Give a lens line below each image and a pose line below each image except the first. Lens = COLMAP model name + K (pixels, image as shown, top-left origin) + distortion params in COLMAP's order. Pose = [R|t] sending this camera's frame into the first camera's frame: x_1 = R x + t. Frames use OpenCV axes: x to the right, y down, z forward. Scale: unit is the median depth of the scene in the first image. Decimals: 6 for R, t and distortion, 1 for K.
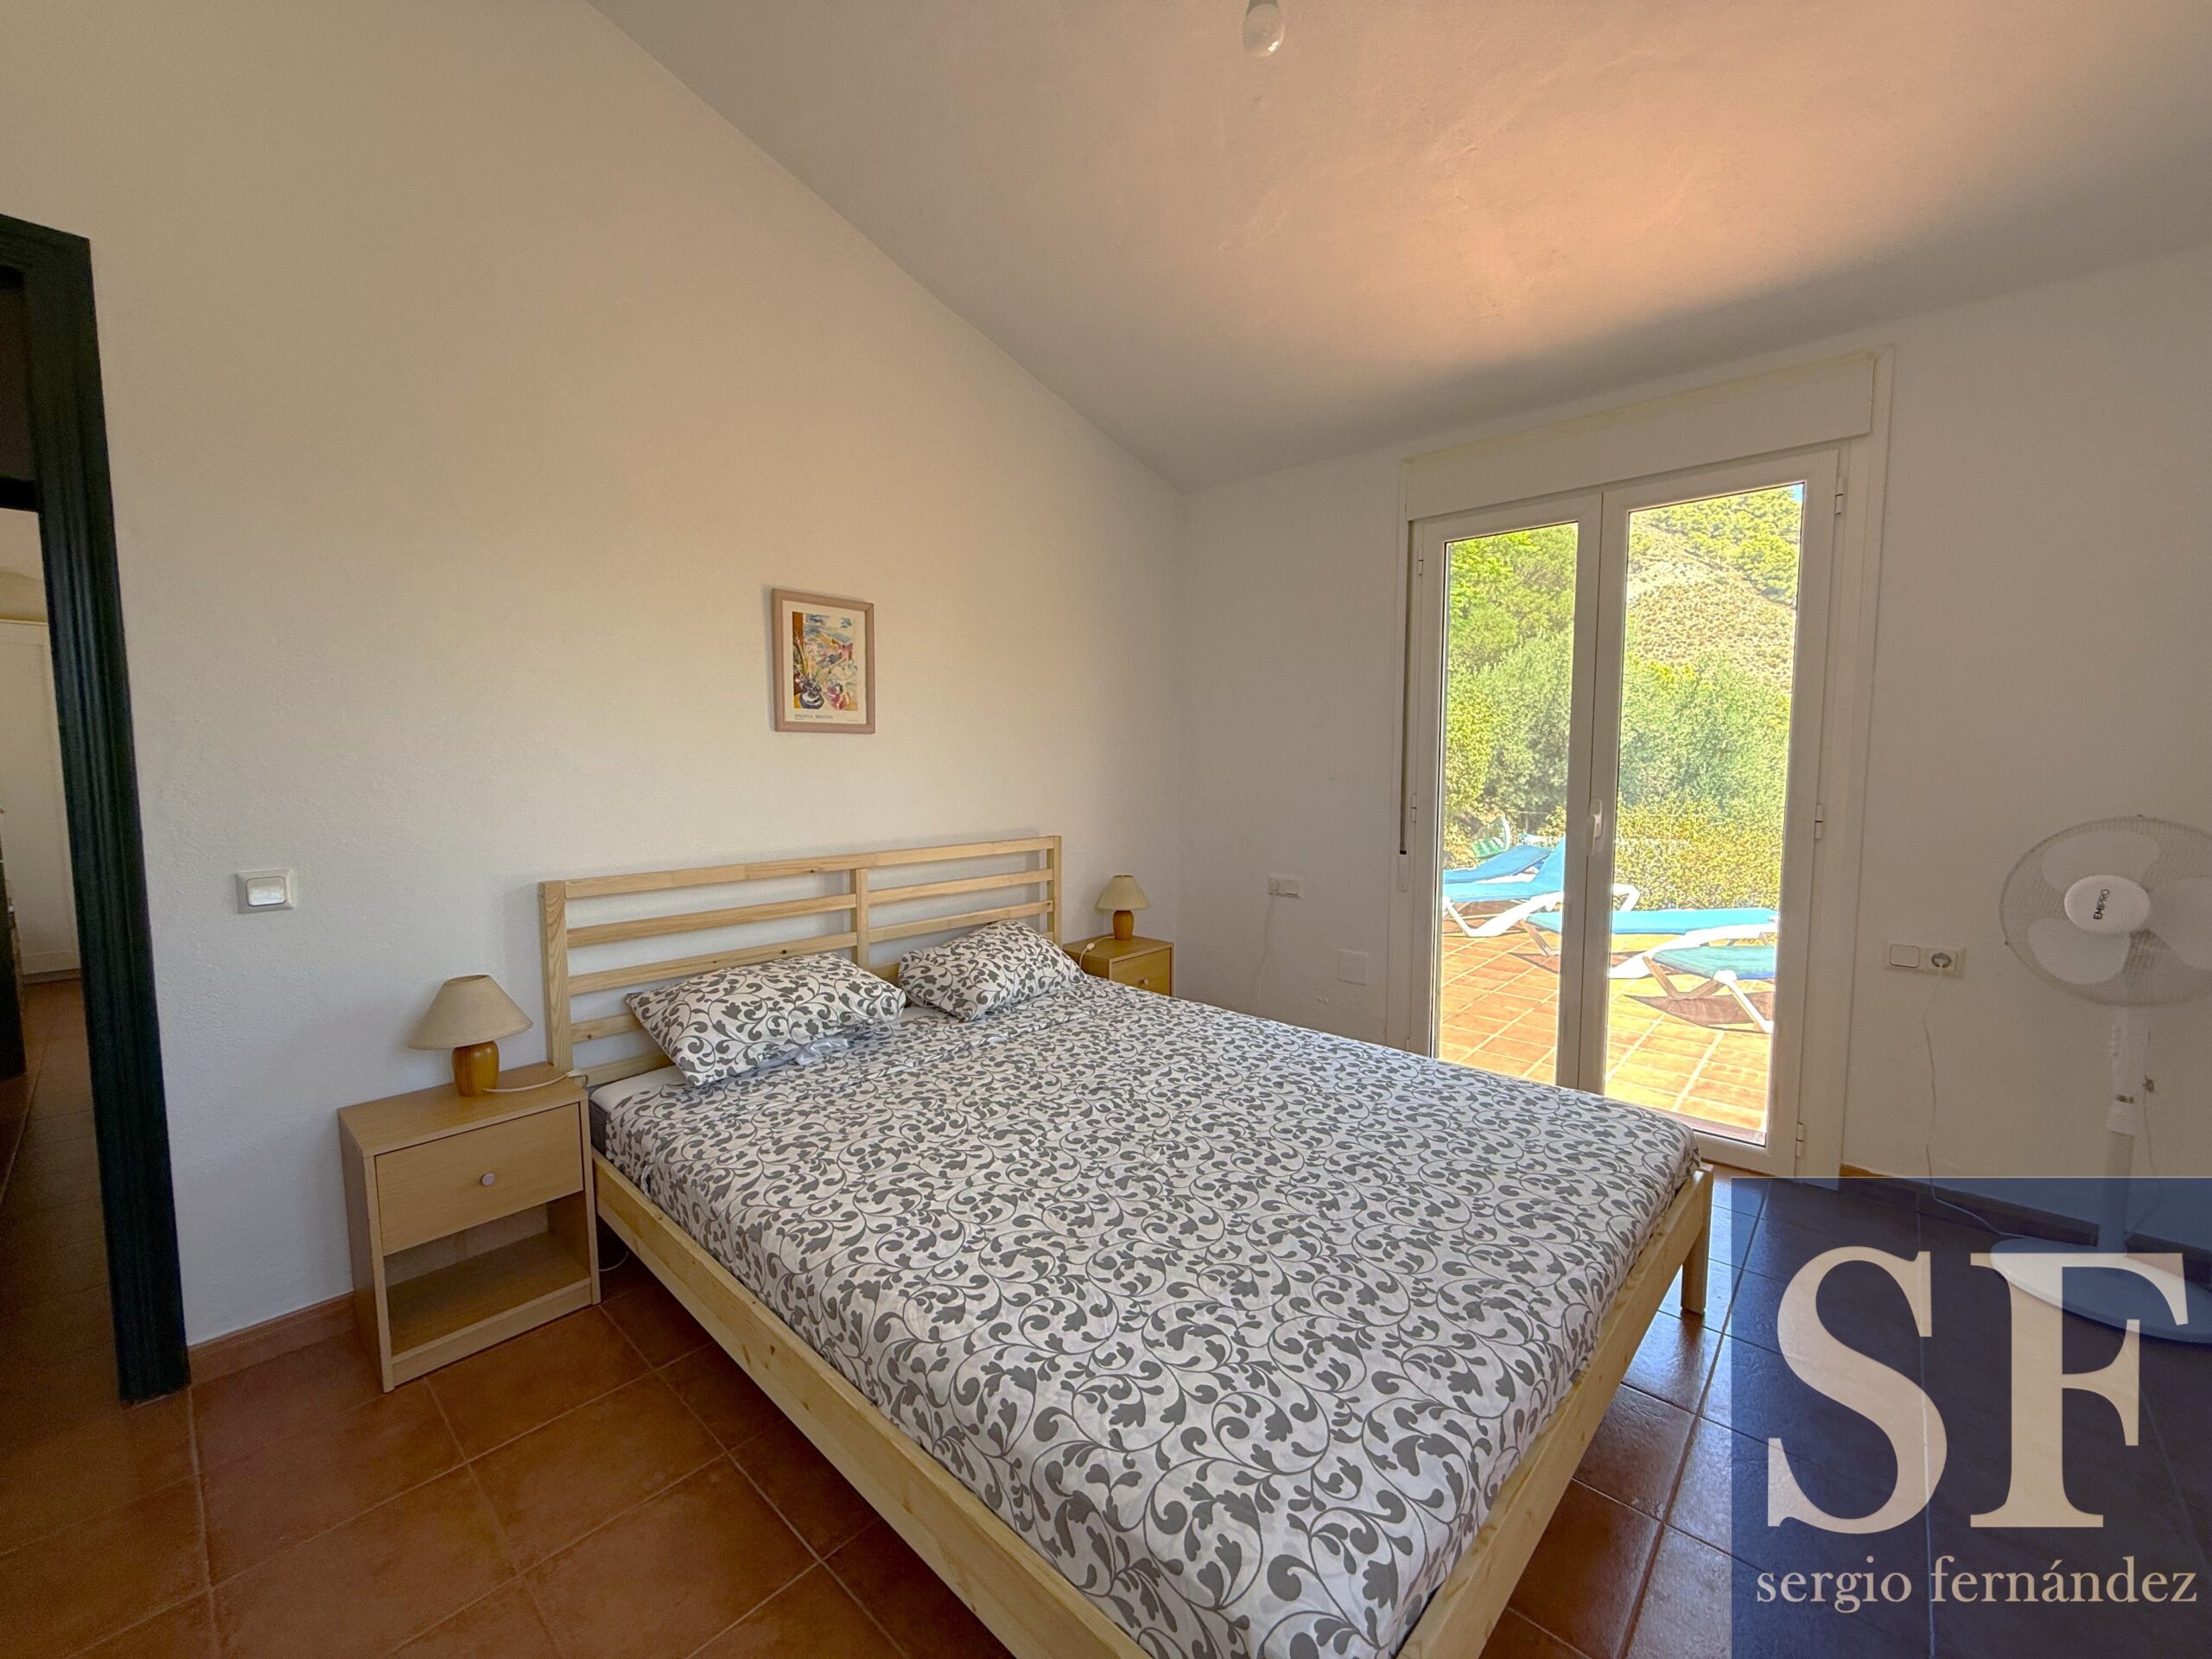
lens RADIAL K [[871.7, 0, 1103.5], [0, 871.7, 841.9], [0, 0, 1]] dist [-0.000785, 0.000081]
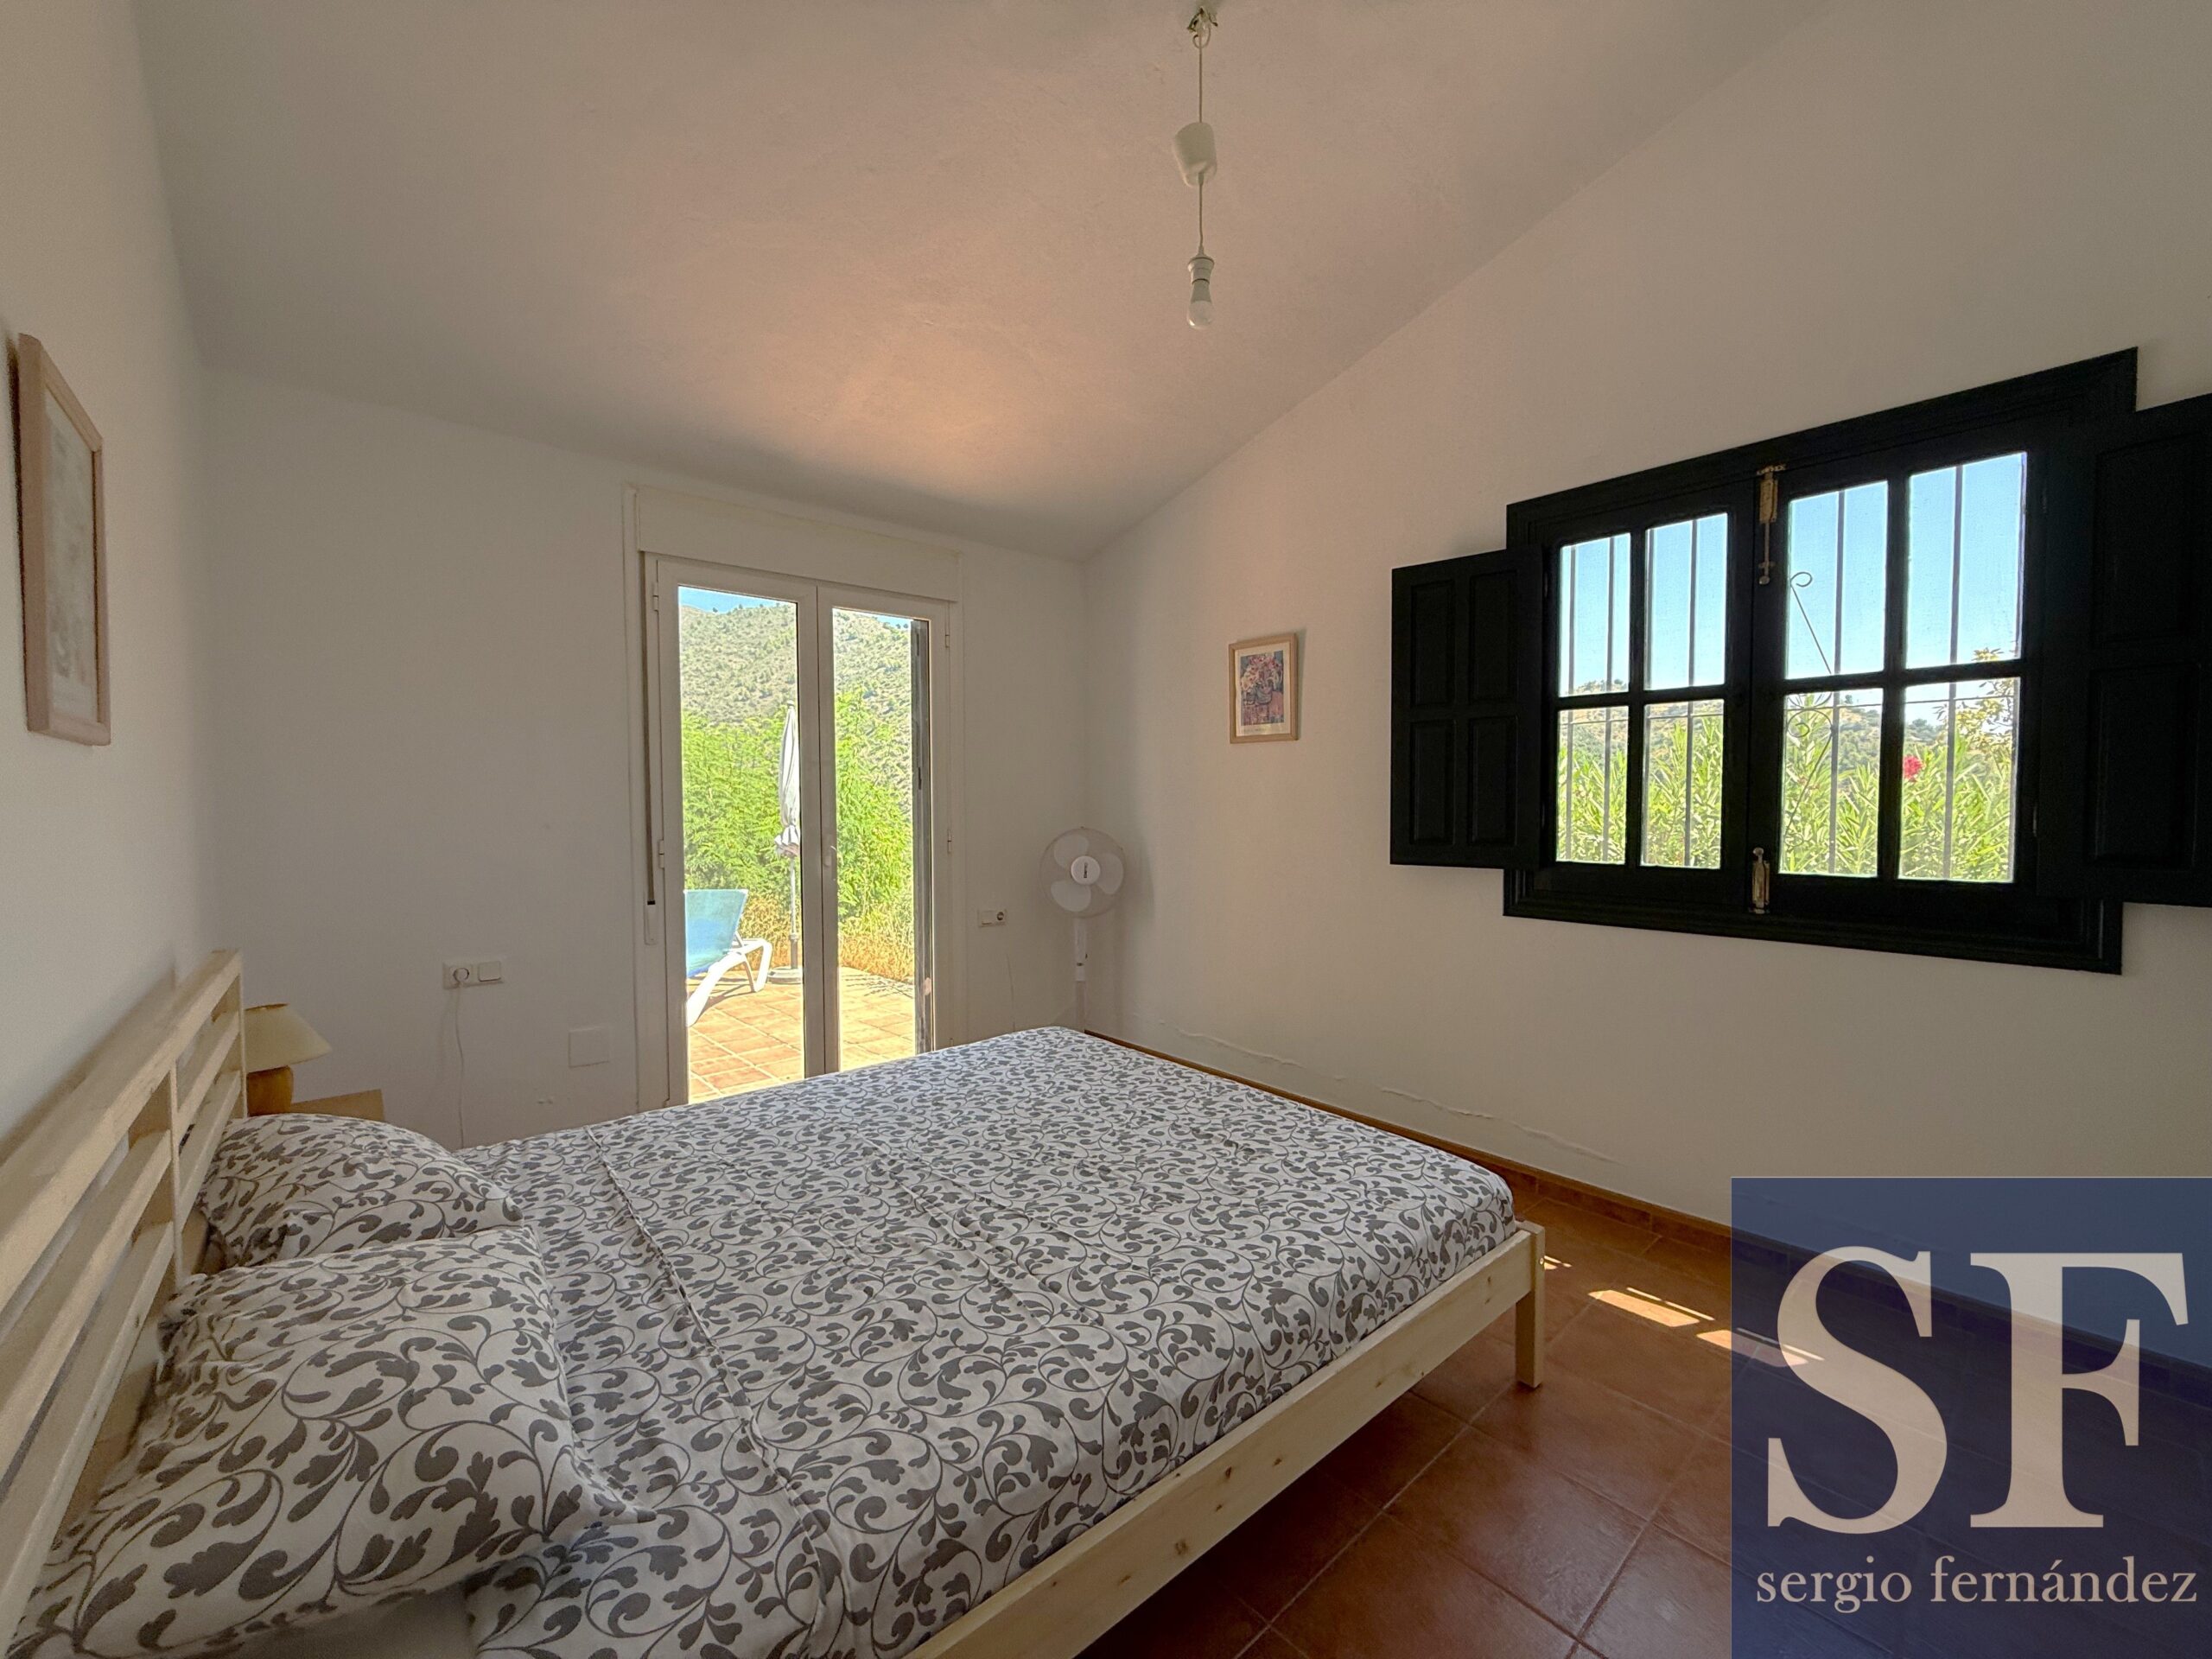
lens RADIAL K [[880.7, 0, 1099.3], [0, 880.7, 829.5], [0, 0, 1]] dist [0.000443, 0.000604]
pose [[0.121998, -0.036506, 0.991859, -0.849983], [0.098978, 0.994789, 0.024440, -0.065307], [-0.987583, 0.095191, 0.124975, 0.650335]]
